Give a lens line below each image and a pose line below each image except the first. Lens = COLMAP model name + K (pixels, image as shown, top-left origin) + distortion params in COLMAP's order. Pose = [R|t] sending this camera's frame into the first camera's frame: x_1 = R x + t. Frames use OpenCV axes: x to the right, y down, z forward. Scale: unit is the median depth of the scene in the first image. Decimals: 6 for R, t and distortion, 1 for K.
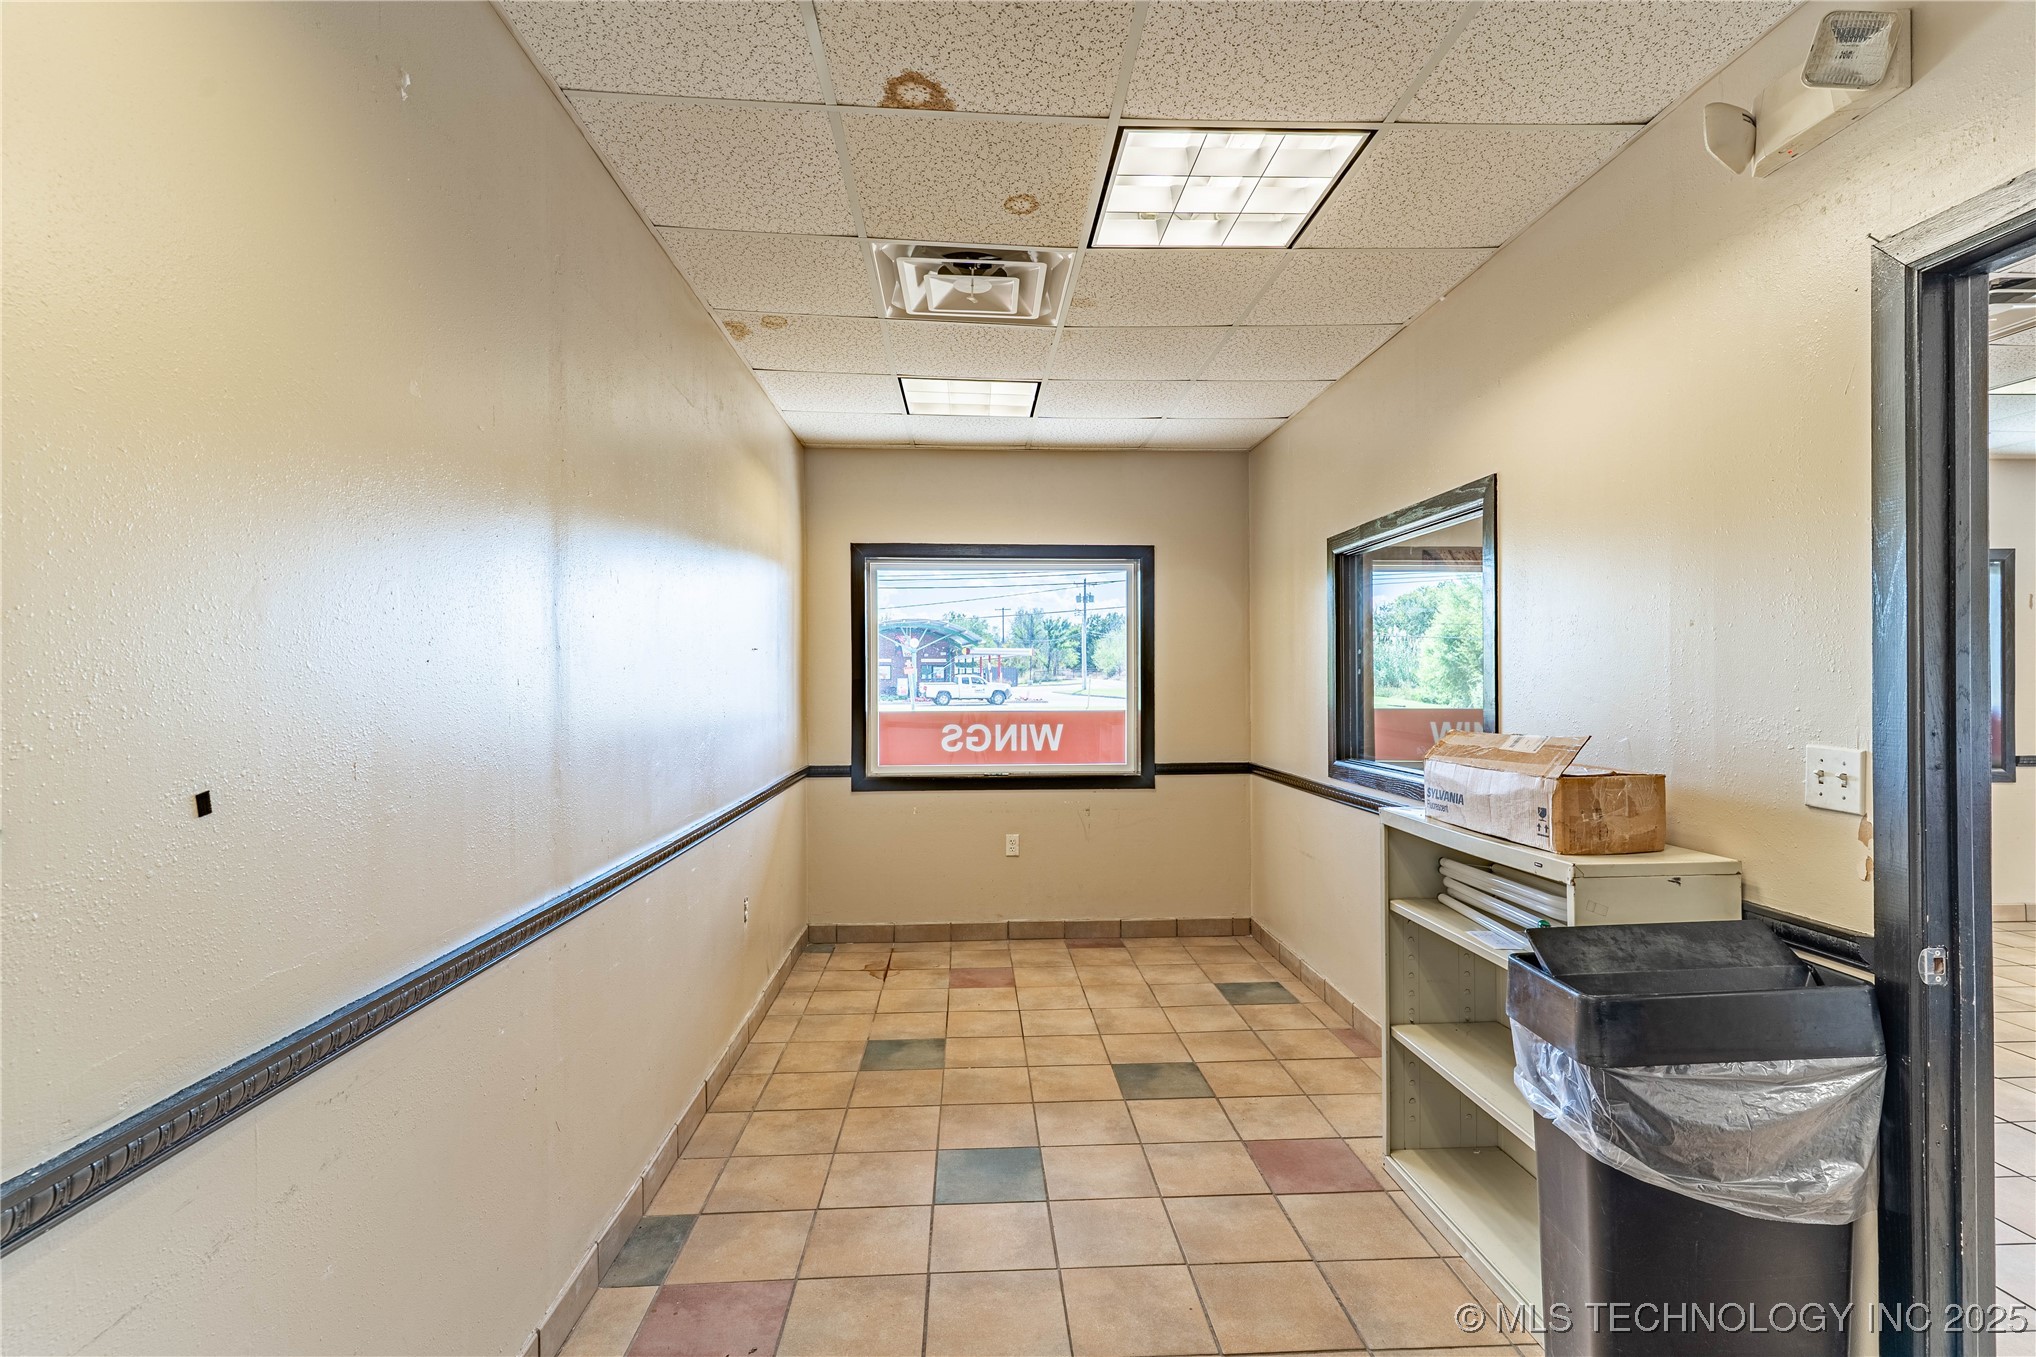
lens RADIAL K [[965.5, 0, 1018.3], [0, 965.5, 675.7], [0, 0, 1]] dist [-0.001207, -0.000115]
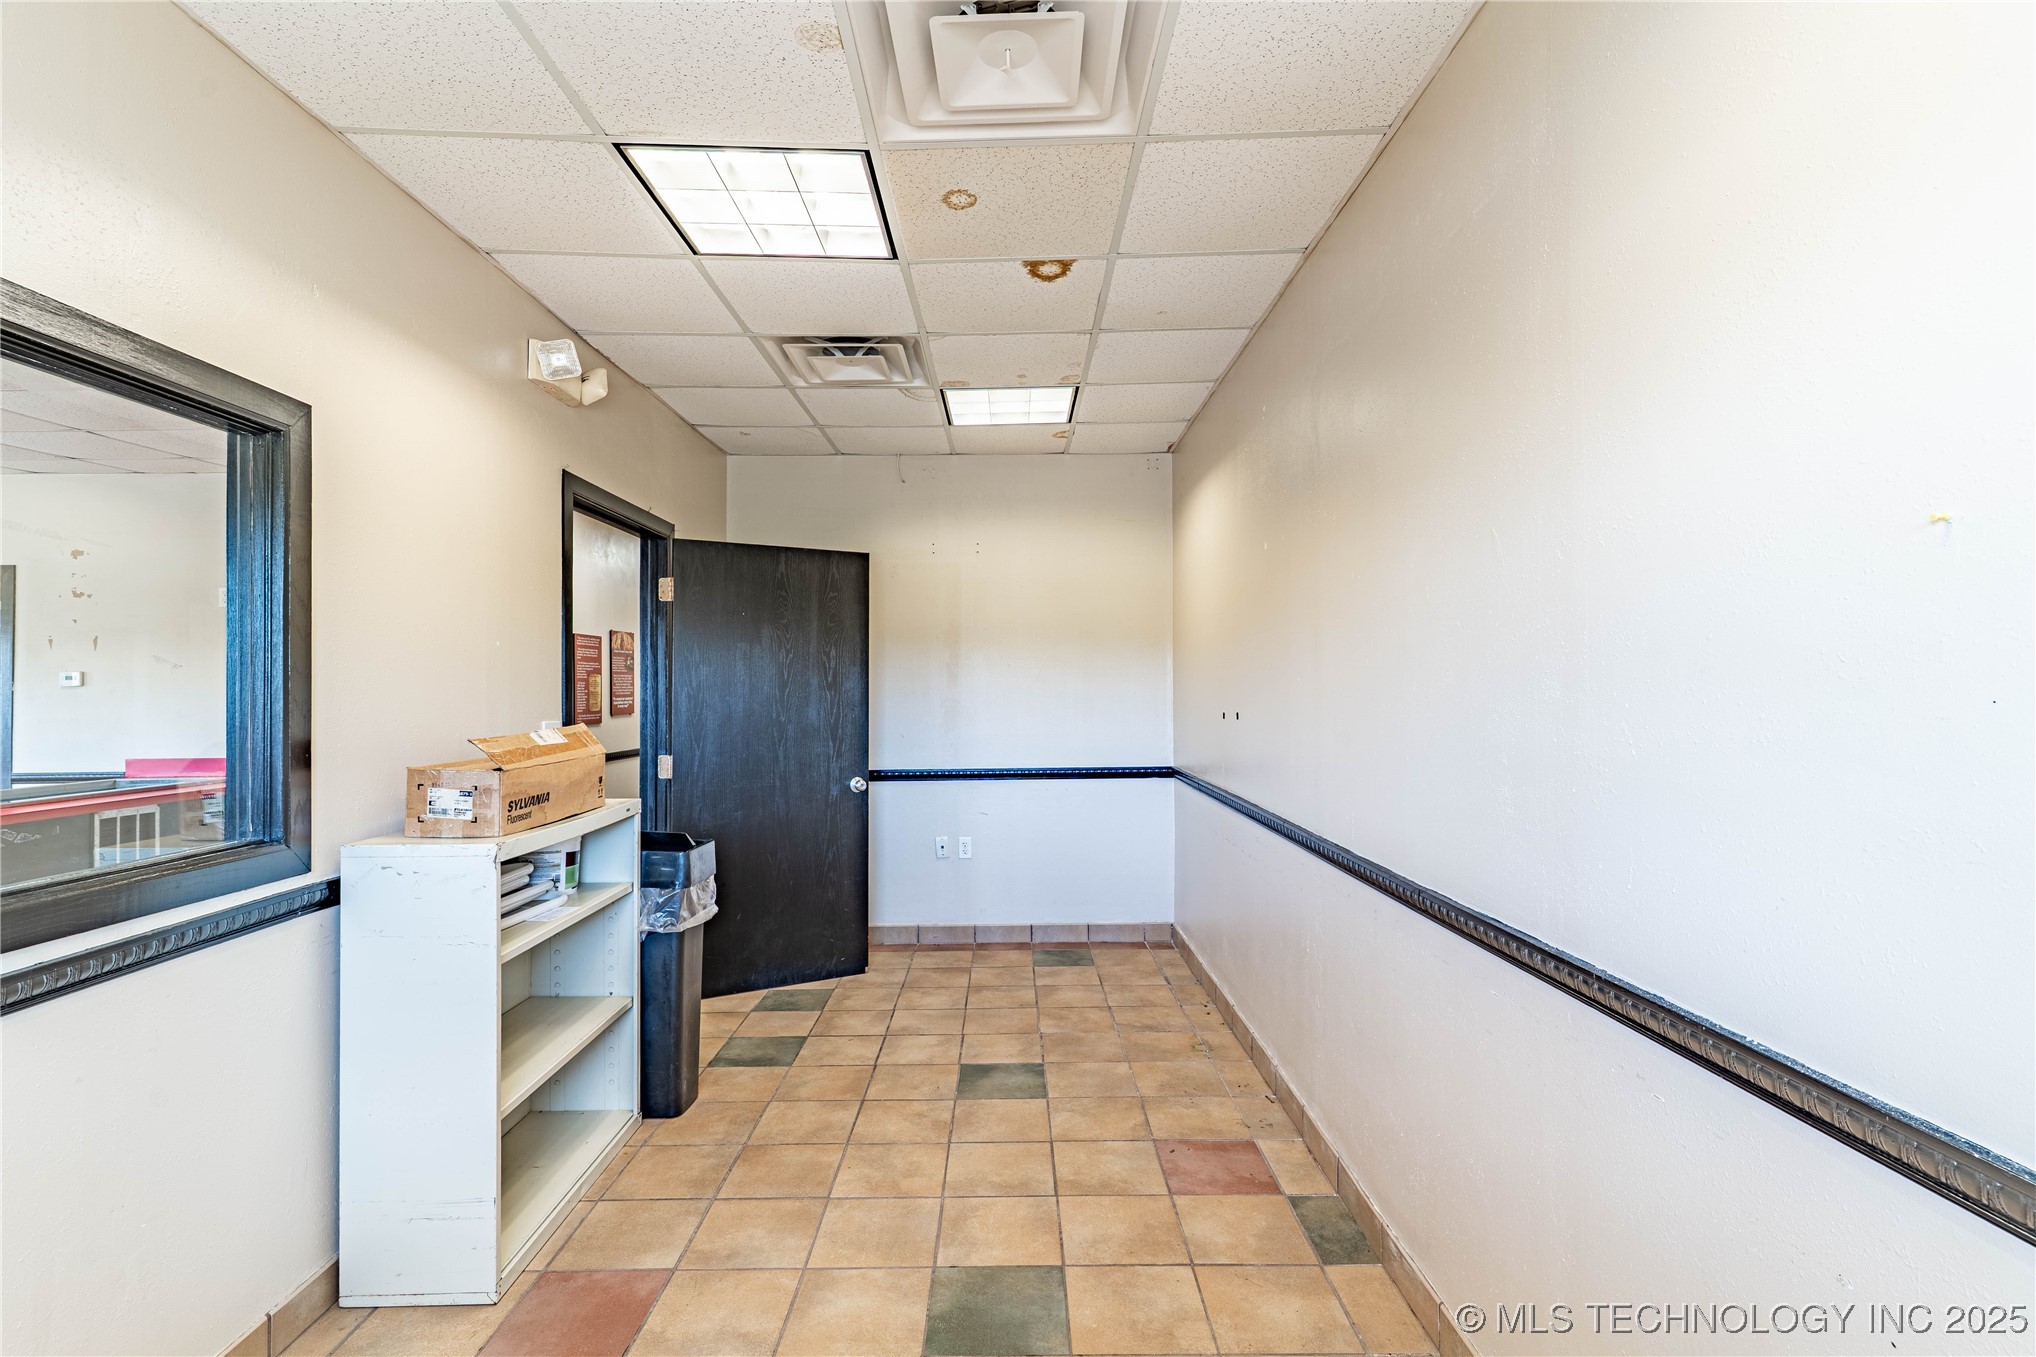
lens RADIAL K [[965.5, 0, 1018.3], [0, 965.5, 675.7], [0, 0, 1]] dist [-0.001207, -0.000115]
pose [[-0.999153, 0.010543, 0.039764, -0.095250], [0.009788, 0.999769, -0.019132, 0.021955], [-0.039956, -0.018727, -0.999026, 2.060992]]
